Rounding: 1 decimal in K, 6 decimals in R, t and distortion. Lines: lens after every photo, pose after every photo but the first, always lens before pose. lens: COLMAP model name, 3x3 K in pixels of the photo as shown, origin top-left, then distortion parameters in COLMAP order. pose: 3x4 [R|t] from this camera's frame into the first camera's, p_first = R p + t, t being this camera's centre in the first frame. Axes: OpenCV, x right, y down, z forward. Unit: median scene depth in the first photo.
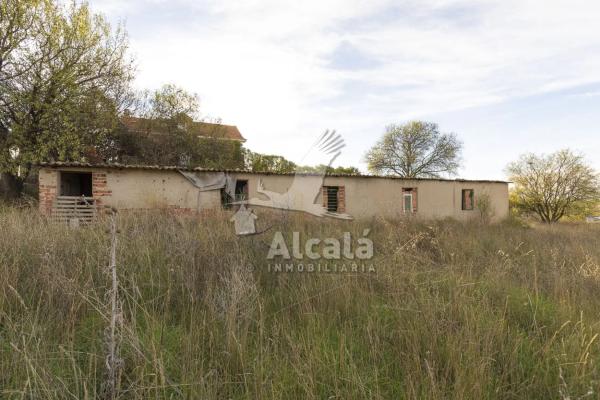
lens RADIAL K [[264.7, 0, 300.7], [0, 264.7, 210.0], [0, 0, 1]] dist [0.002140, -0.000156]
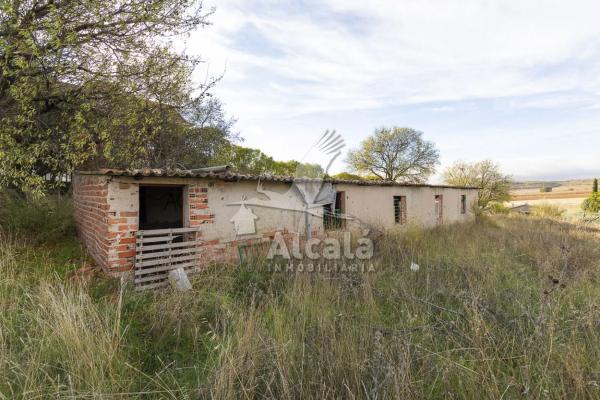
lens RADIAL K [[269.8, 0, 297.9], [0, 269.8, 208.1], [0, 0, 1]] dist [0.006105, -0.000295]
pose [[0.934151, -0.012426, 0.356661, -0.384267], [0.000678, 0.999454, 0.033044, -0.055290], [-0.356877, -0.030626, 0.933649, 0.171015]]
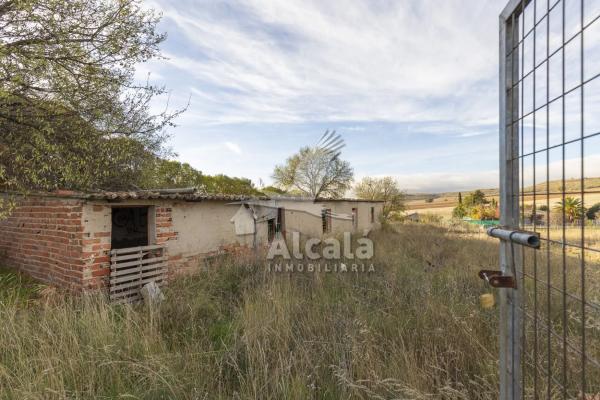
lens RADIAL K [[268.8, 0, 299.6], [0, 268.8, 231.1], [0, 0, 1]] dist [0.017517, -0.000144]
pose [[0.790945, -0.062186, 0.608720, -0.452177], [0.020927, 0.996990, 0.074659, -0.061041], [-0.611530, -0.046312, 0.789865, 0.130651]]
